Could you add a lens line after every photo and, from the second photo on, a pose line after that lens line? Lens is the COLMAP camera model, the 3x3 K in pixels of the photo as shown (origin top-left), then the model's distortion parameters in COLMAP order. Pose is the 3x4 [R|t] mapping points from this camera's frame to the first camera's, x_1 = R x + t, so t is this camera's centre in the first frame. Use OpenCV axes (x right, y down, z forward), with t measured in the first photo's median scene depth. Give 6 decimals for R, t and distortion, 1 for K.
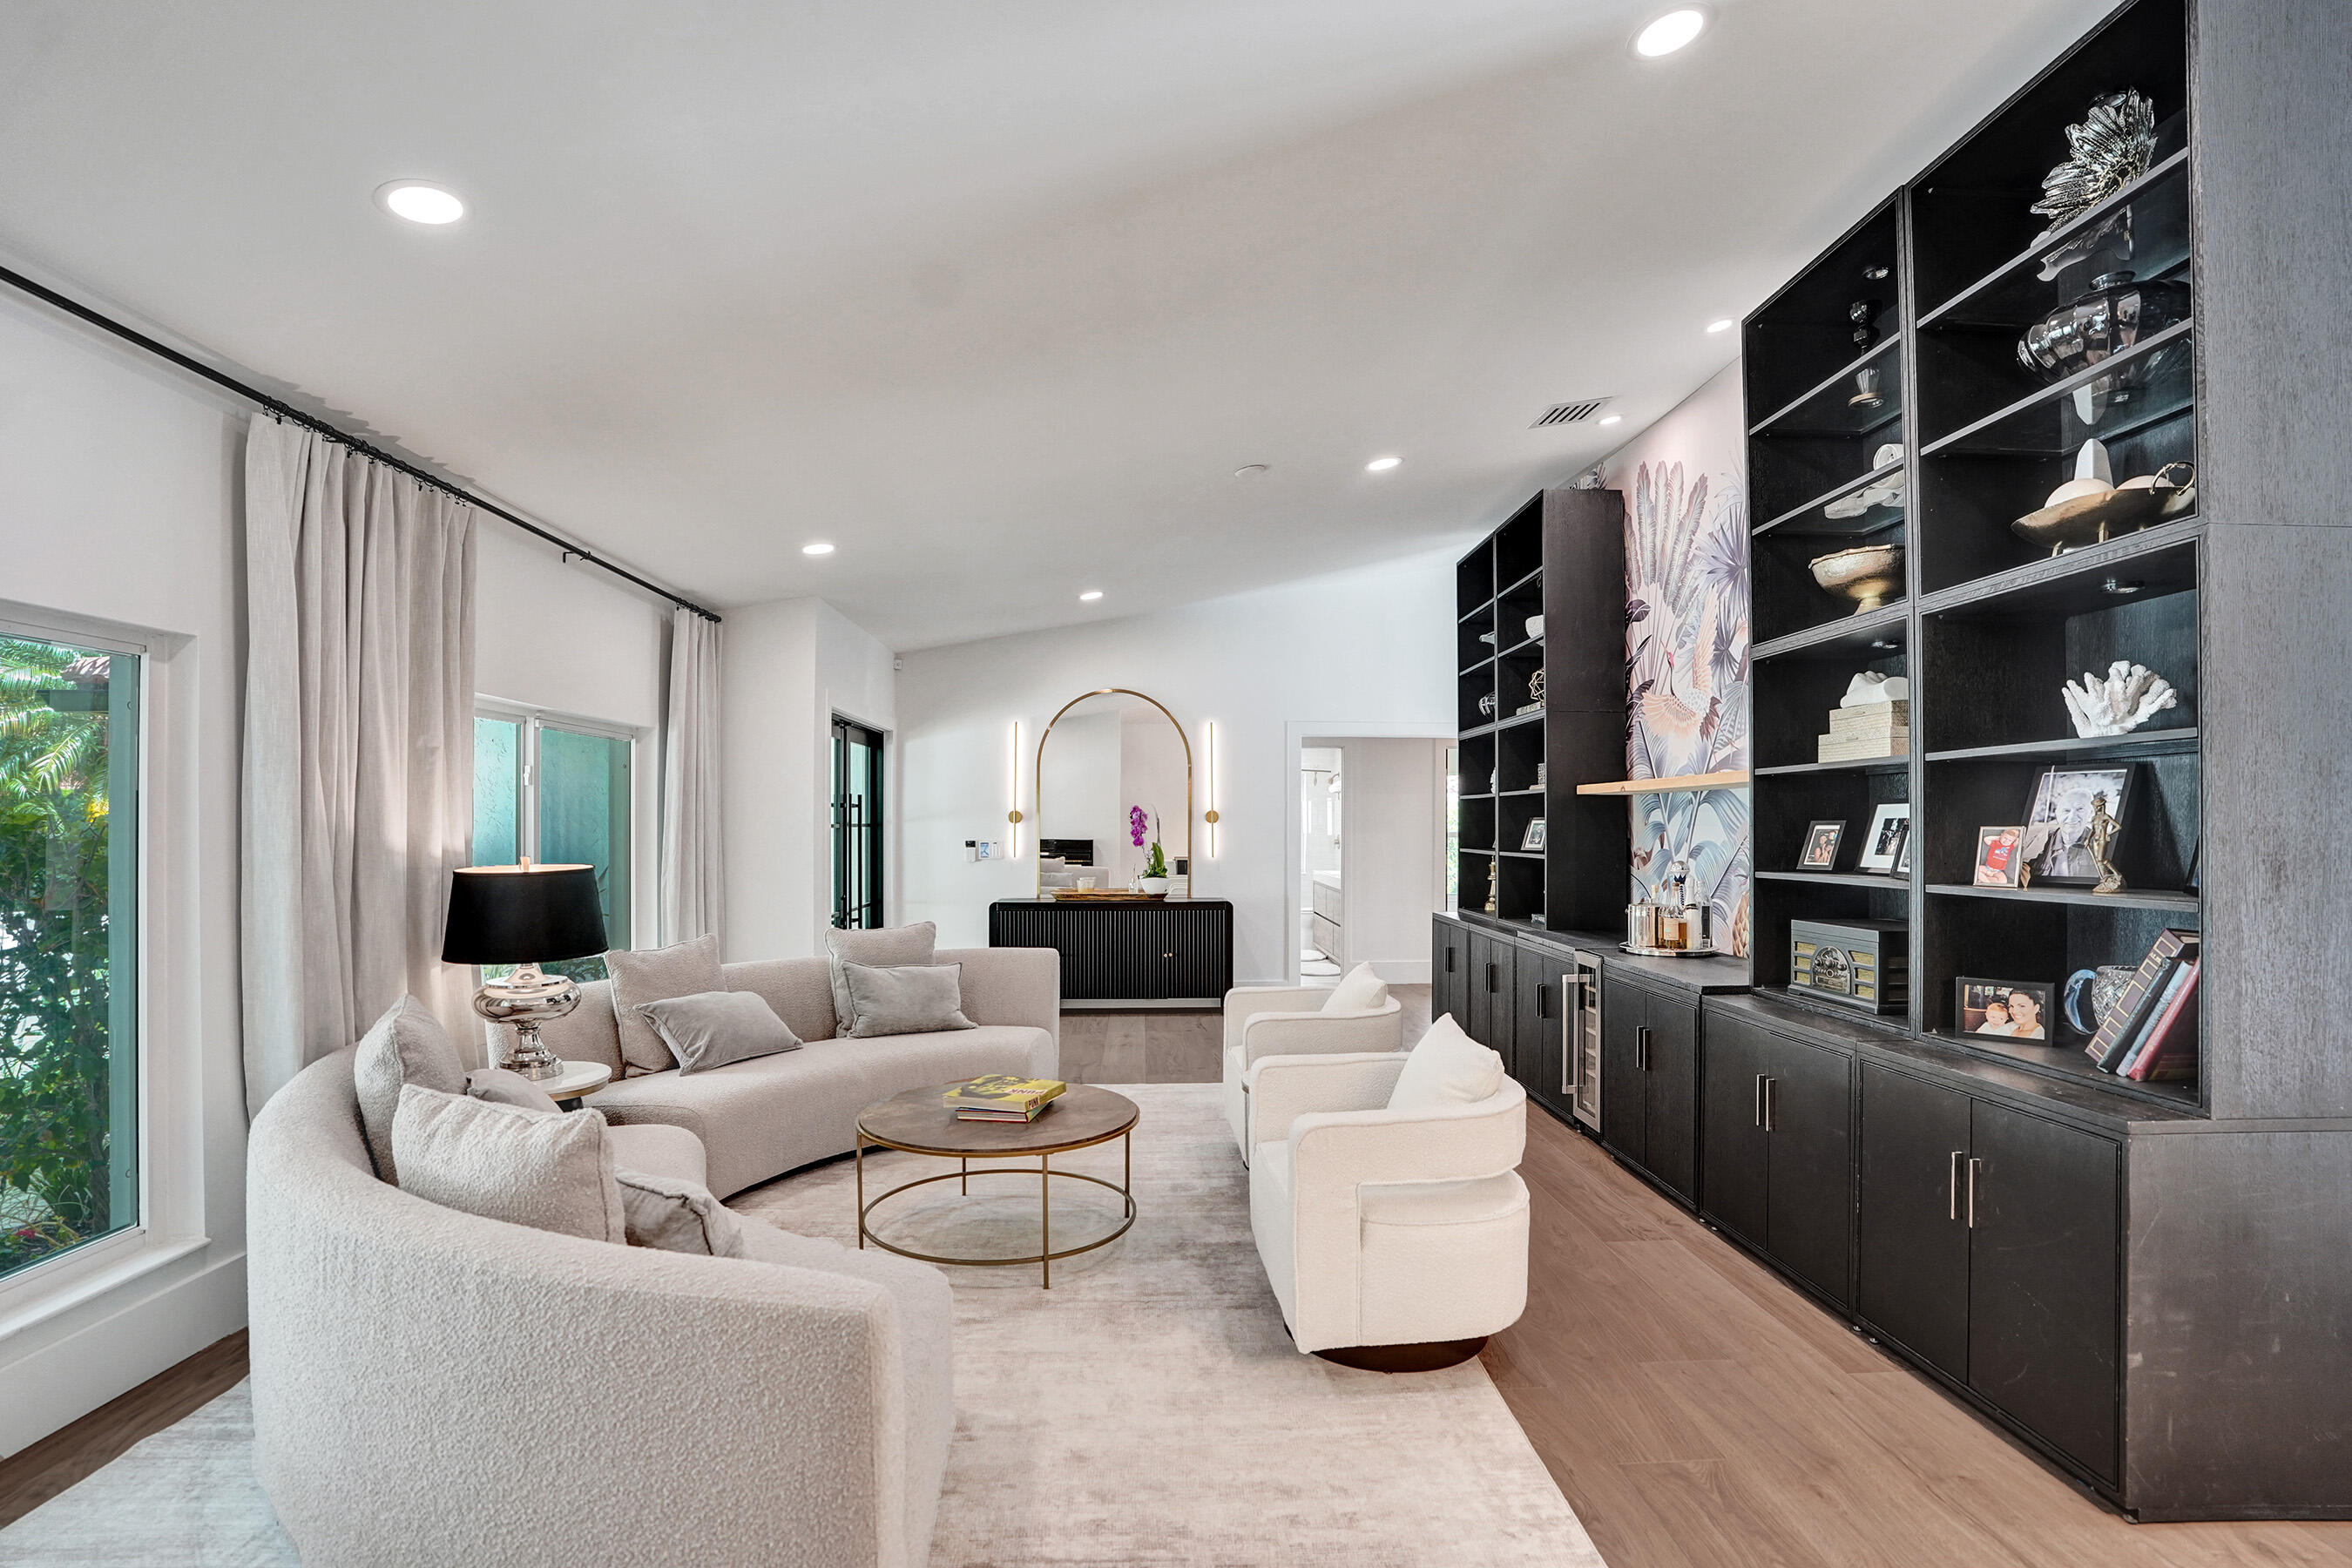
lens RADIAL K [[1118.5, 0, 1170.6], [0, 1118.5, 796.7], [0, 0, 1]] dist [-0.041937, 0.021034]
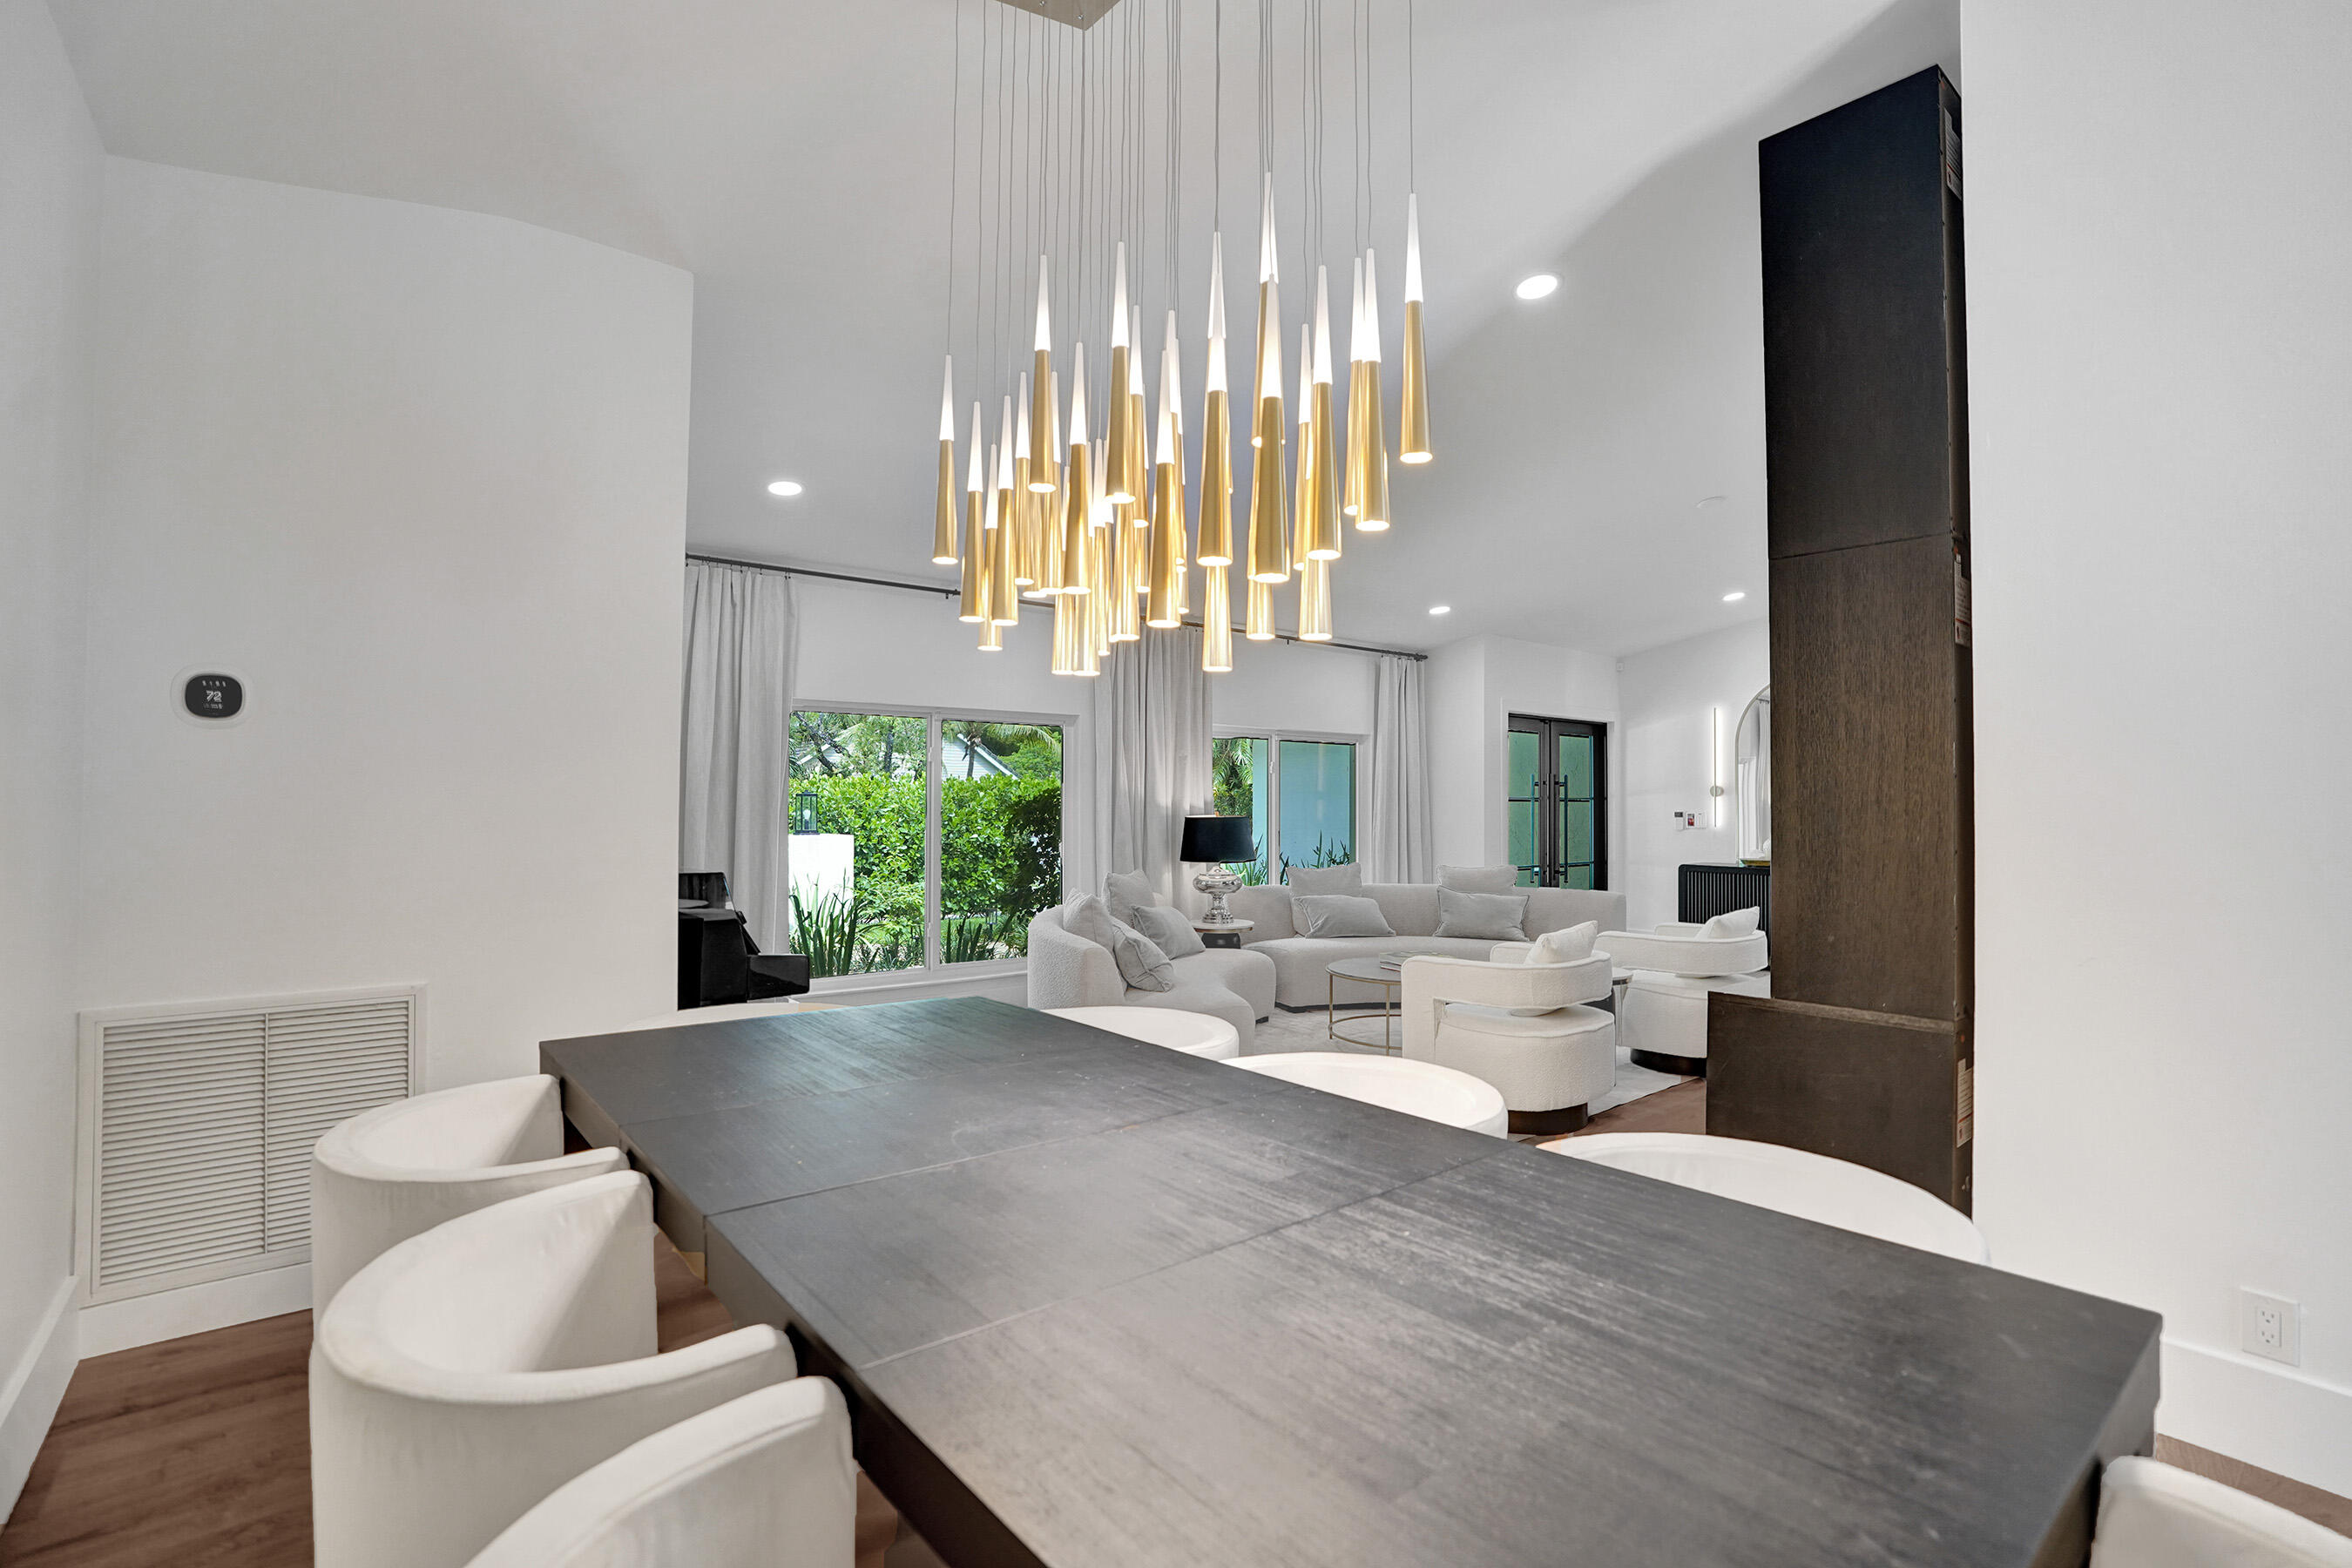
lens RADIAL K [[1118.5, 0, 1170.6], [0, 1118.5, 796.7], [0, 0, 1]] dist [-0.041937, 0.021034]
pose [[0.593210, 0.001146, -0.805047, 0.687916], [0.015667, 0.999793, 0.012968, -0.000036], [0.804895, -0.020306, 0.593069, -0.183876]]
